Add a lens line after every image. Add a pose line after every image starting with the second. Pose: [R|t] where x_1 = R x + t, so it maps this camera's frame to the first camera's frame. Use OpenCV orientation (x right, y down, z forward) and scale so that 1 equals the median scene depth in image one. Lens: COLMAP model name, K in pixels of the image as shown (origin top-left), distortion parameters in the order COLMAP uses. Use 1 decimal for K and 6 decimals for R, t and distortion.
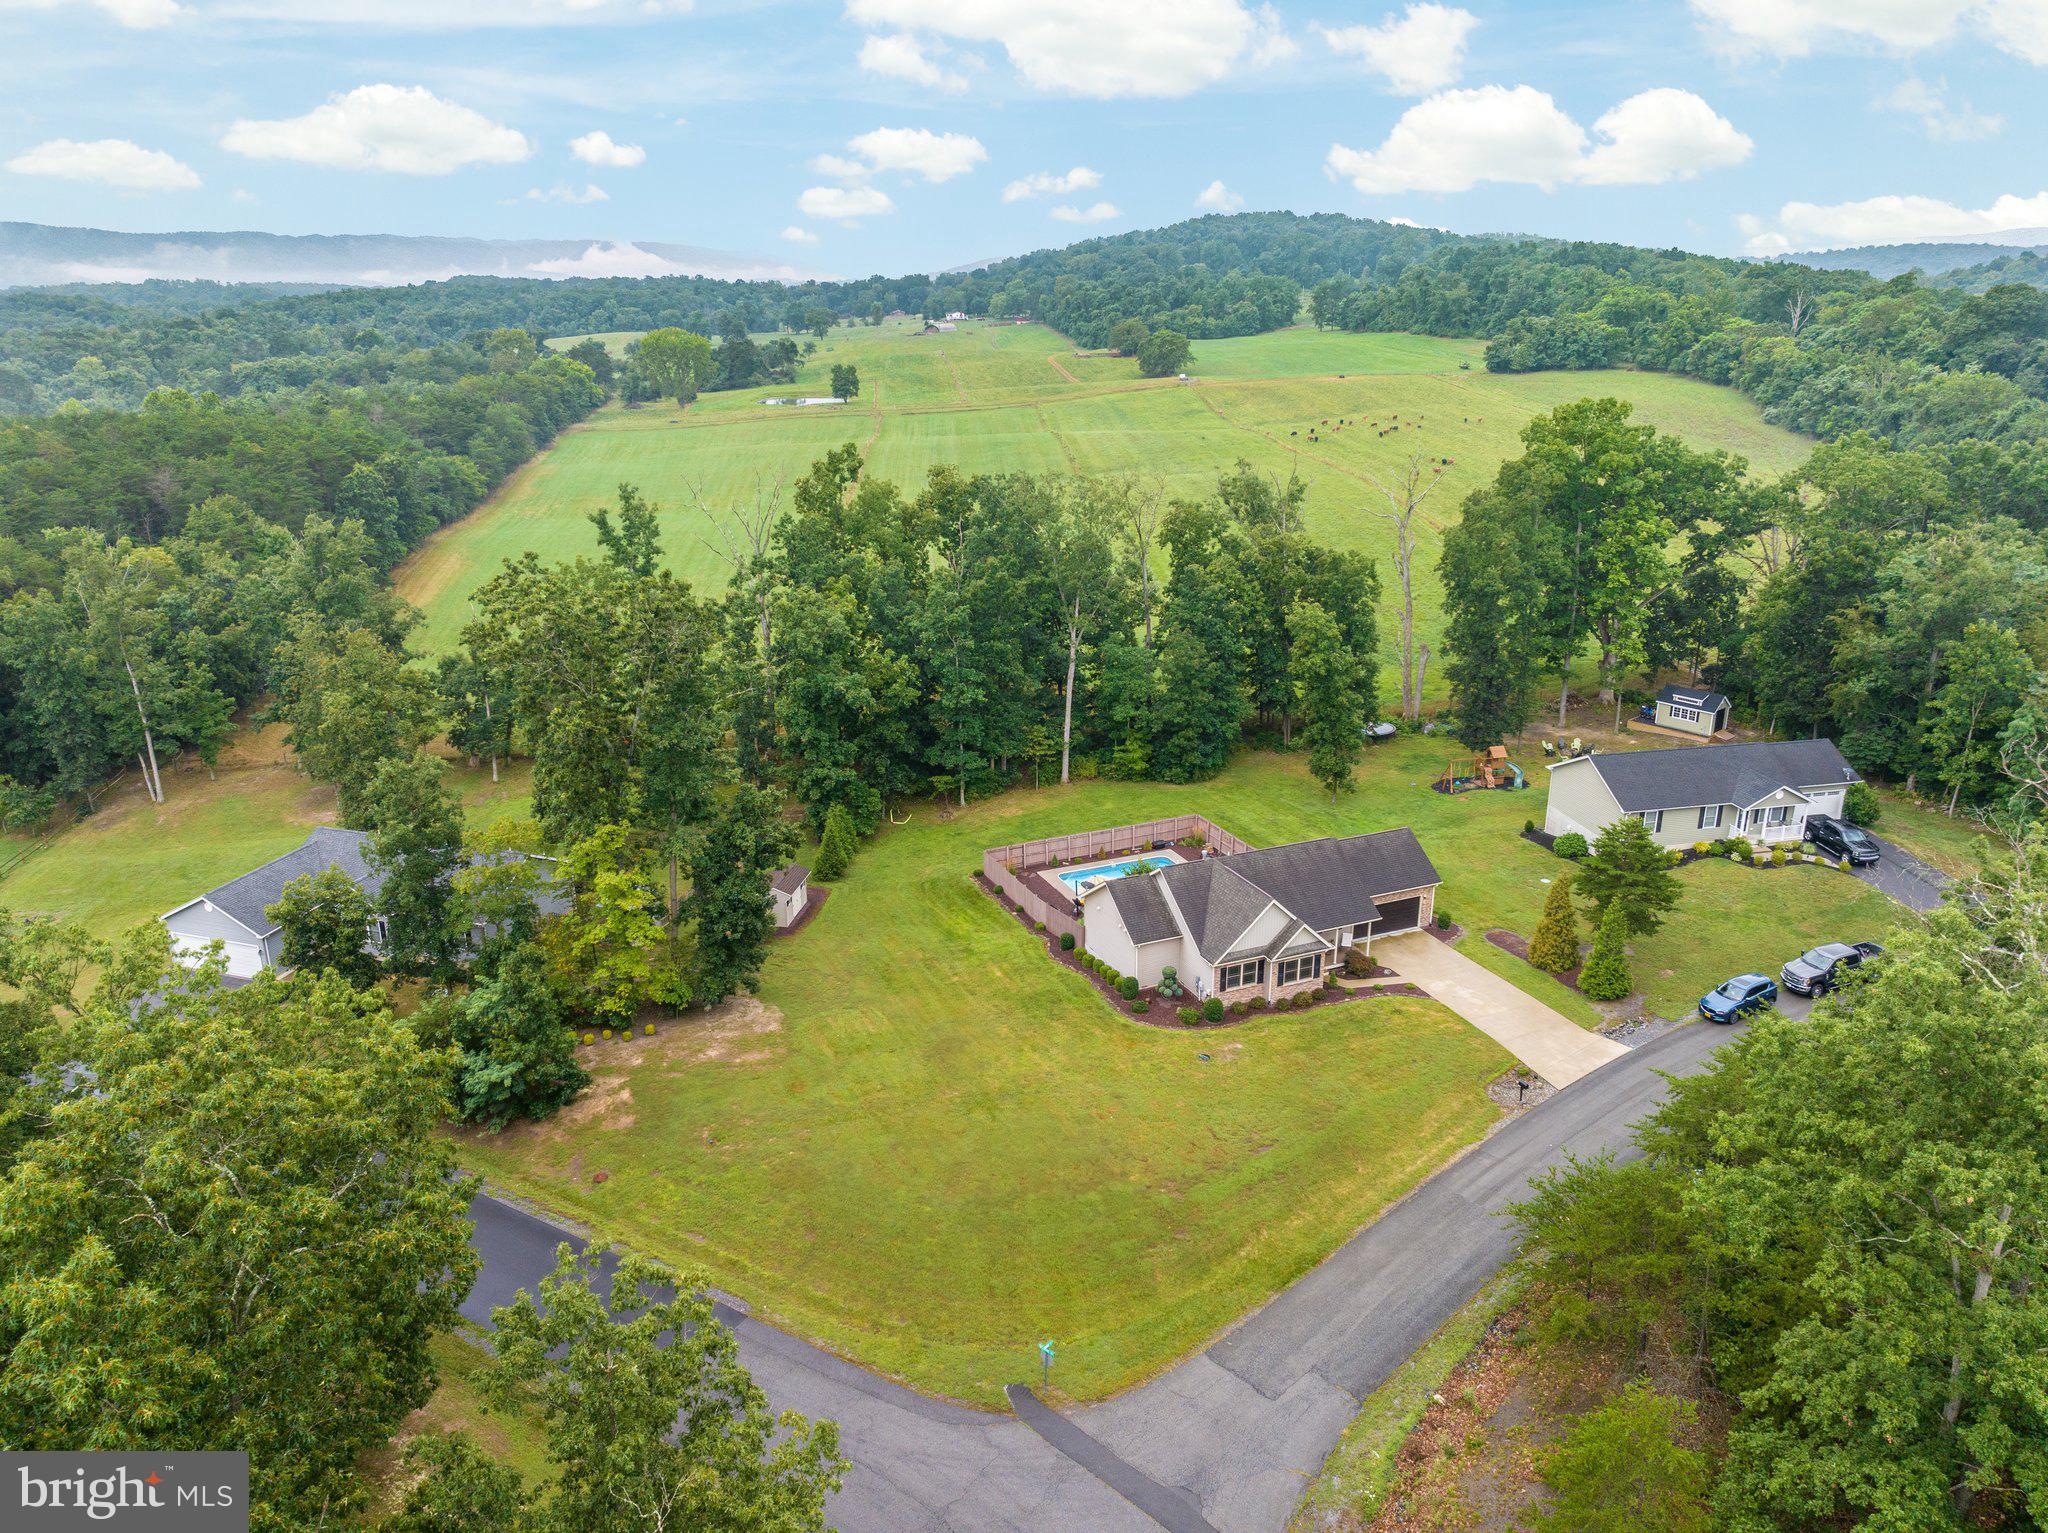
lens RADIAL K [[1447.6, 0, 1024.0], [0, 1447.6, 766.5], [0, 0, 1]] dist [-0.038593, -0.002959]
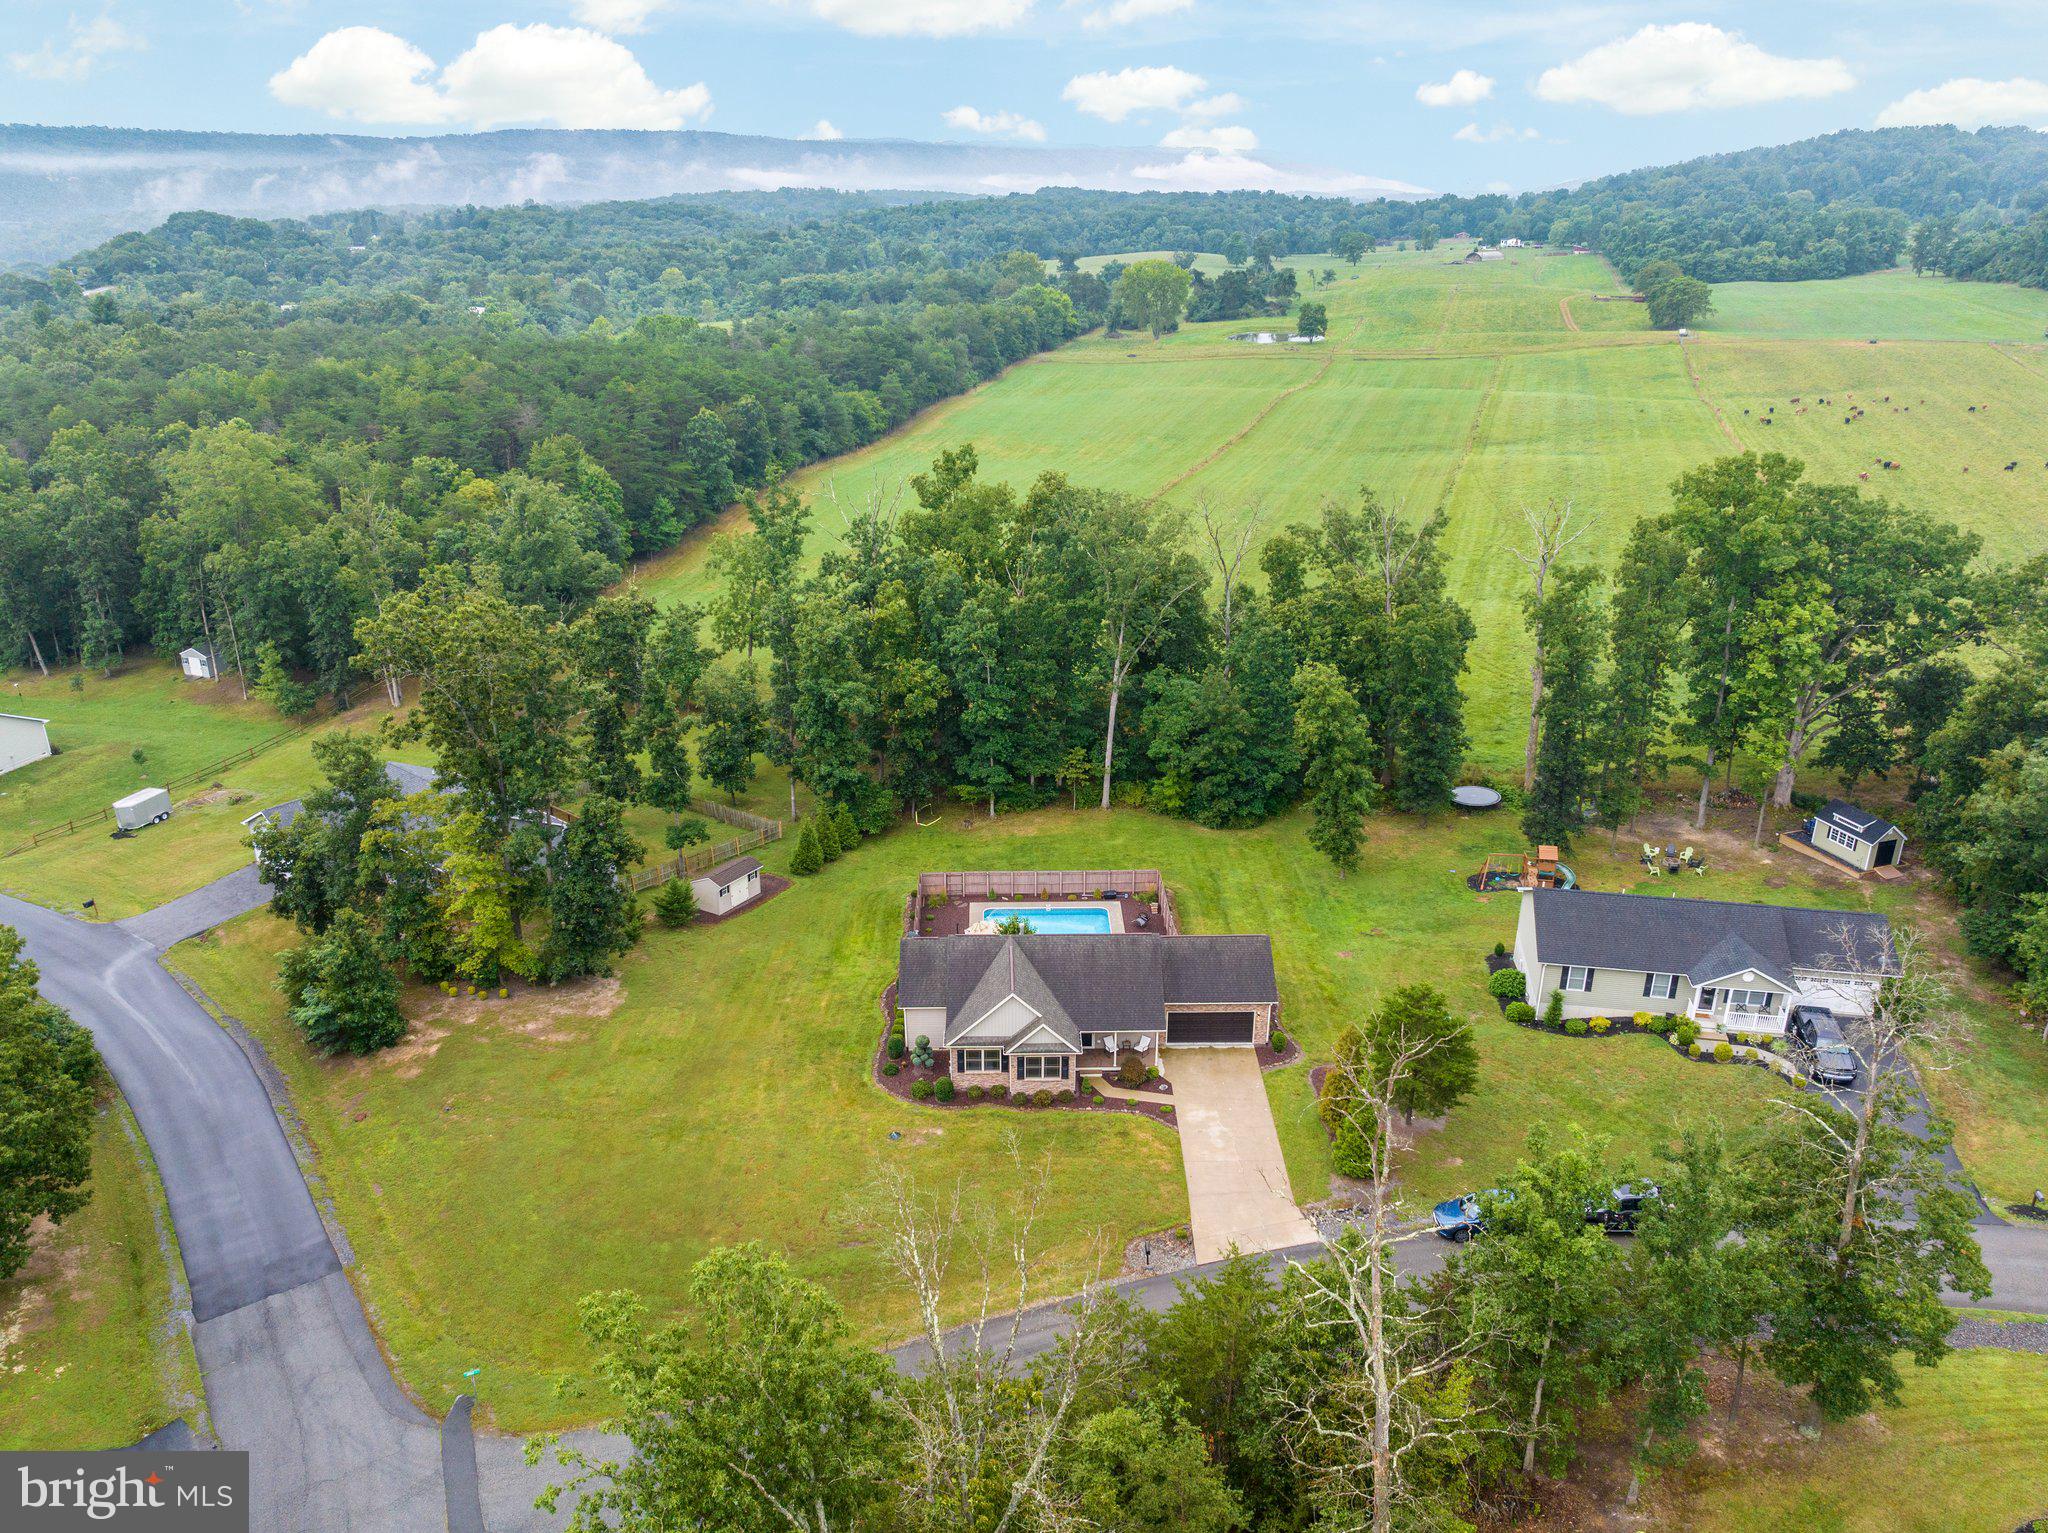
lens RADIAL K [[1447.6, 0, 1024.0], [0, 1447.6, 766.5], [0, 0, 1]] dist [-0.038593, -0.002959]
pose [[0.922872, 0.144842, -0.356831, 0.328000], [-0.124158, 0.989005, 0.080341, -0.089832], [0.364545, -0.029841, 0.930708, 0.064556]]
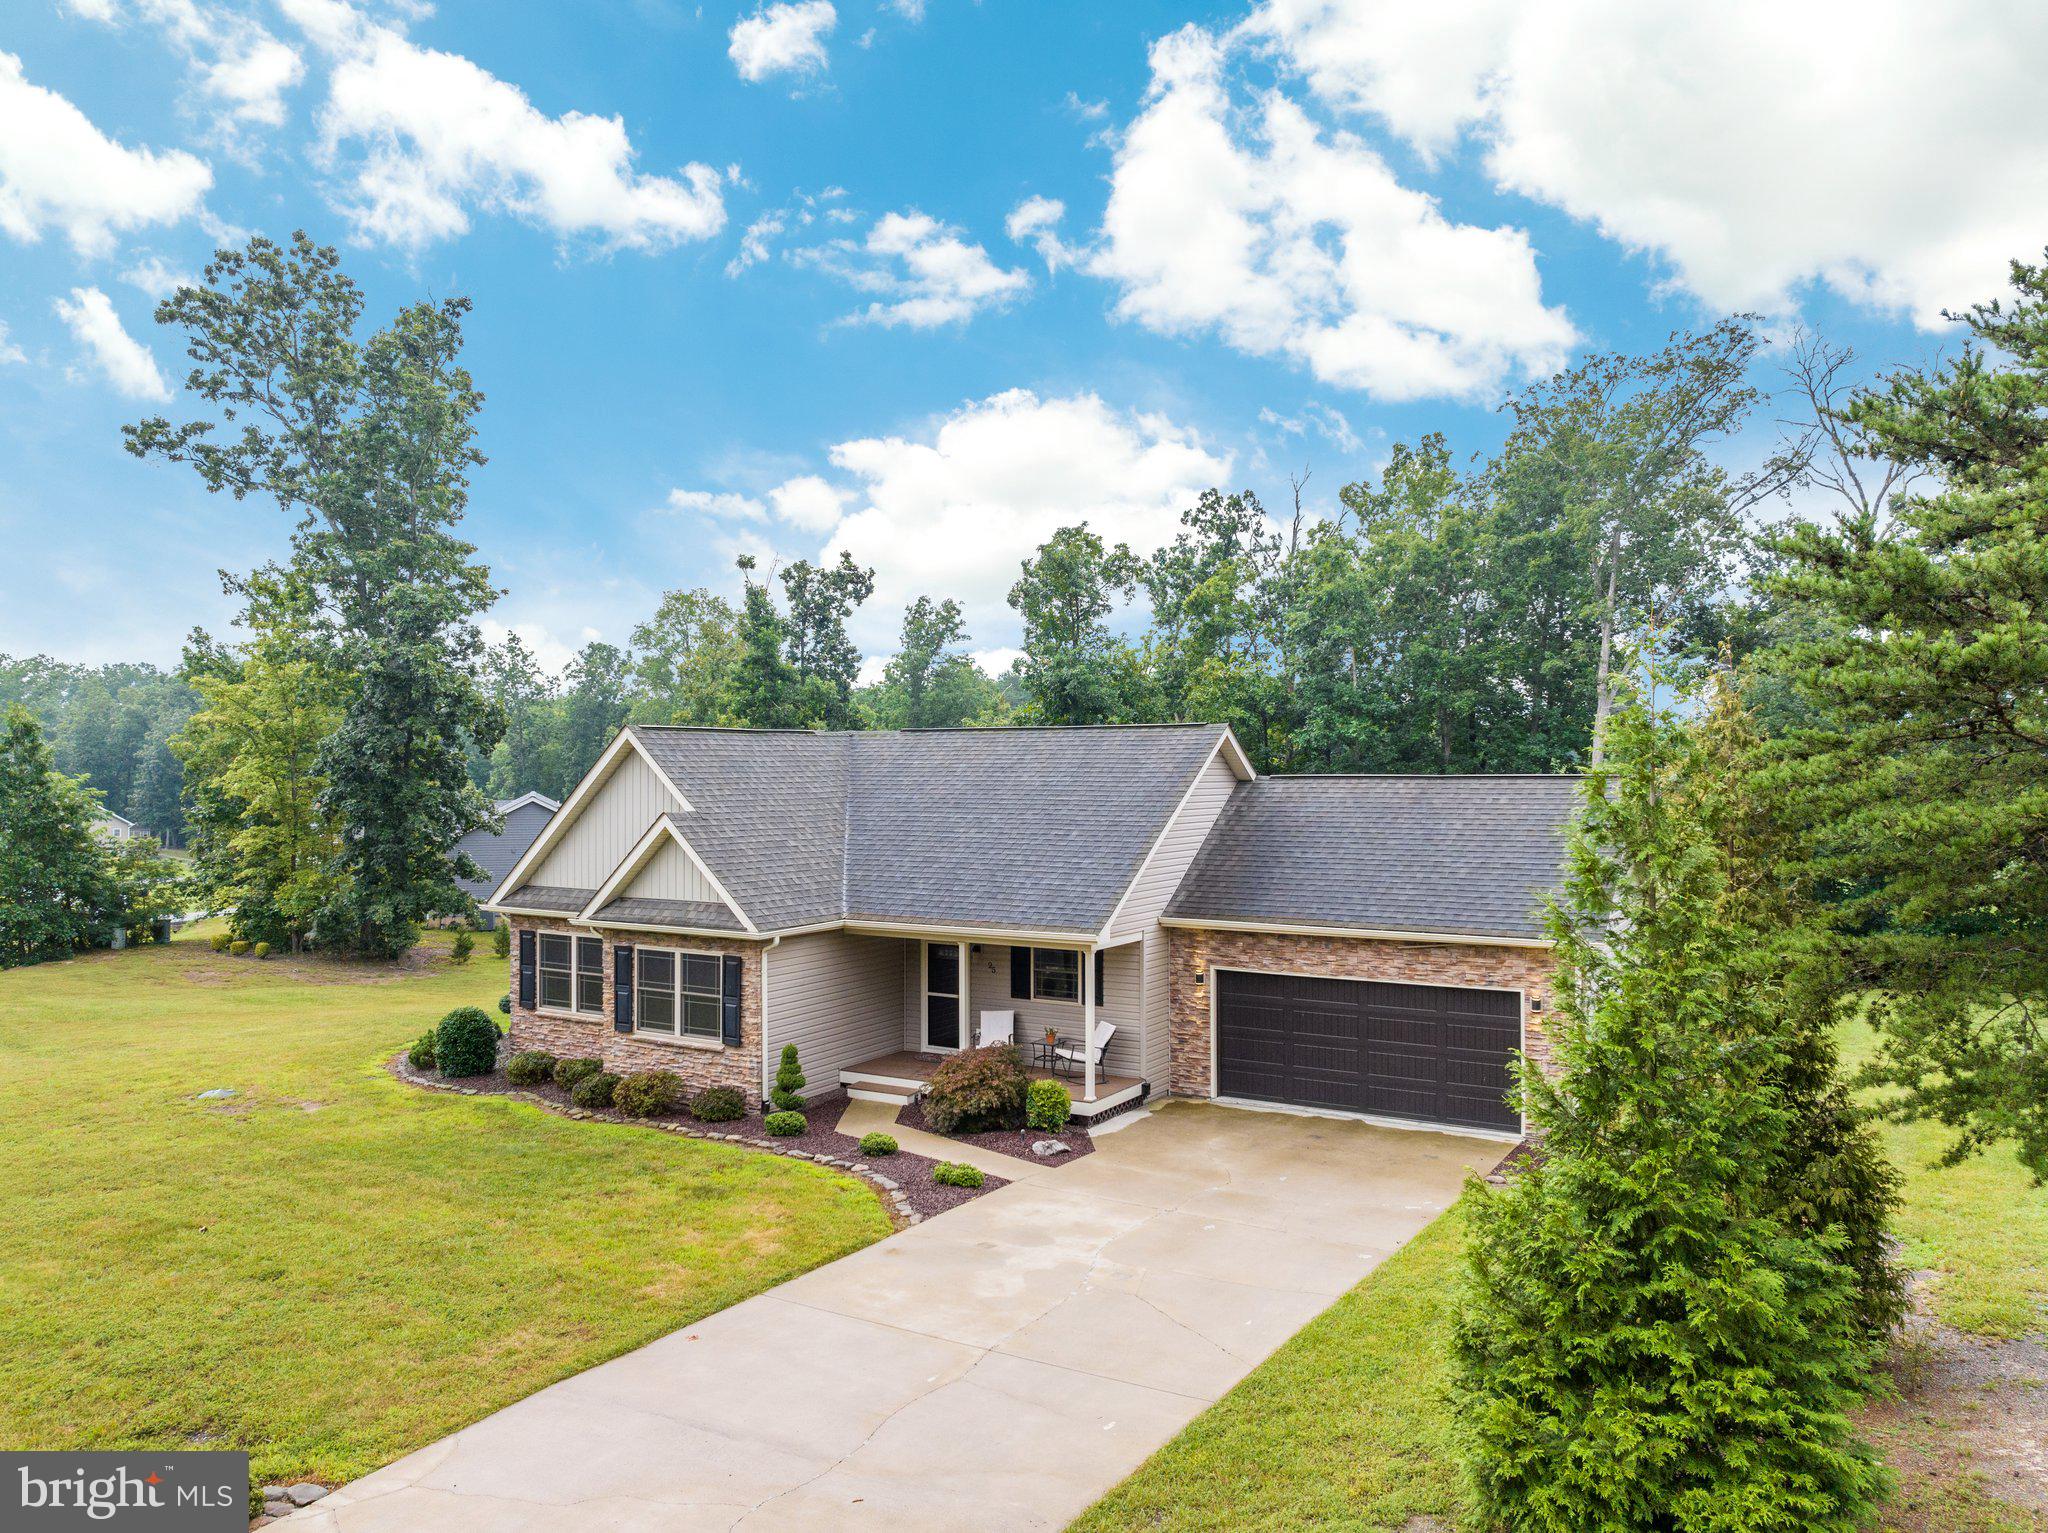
lens RADIAL K [[1450.5, 0, 1029.5], [0, 1450.5, 765.3], [0, 0, 1]] dist [-0.034898, 0.008067]
pose [[0.581405, 0.000217, -0.813614, 0.311631], [-0.258166, 0.948372, -0.184230, 0.087555], [0.771569, 0.317160, 0.551444, 0.581171]]
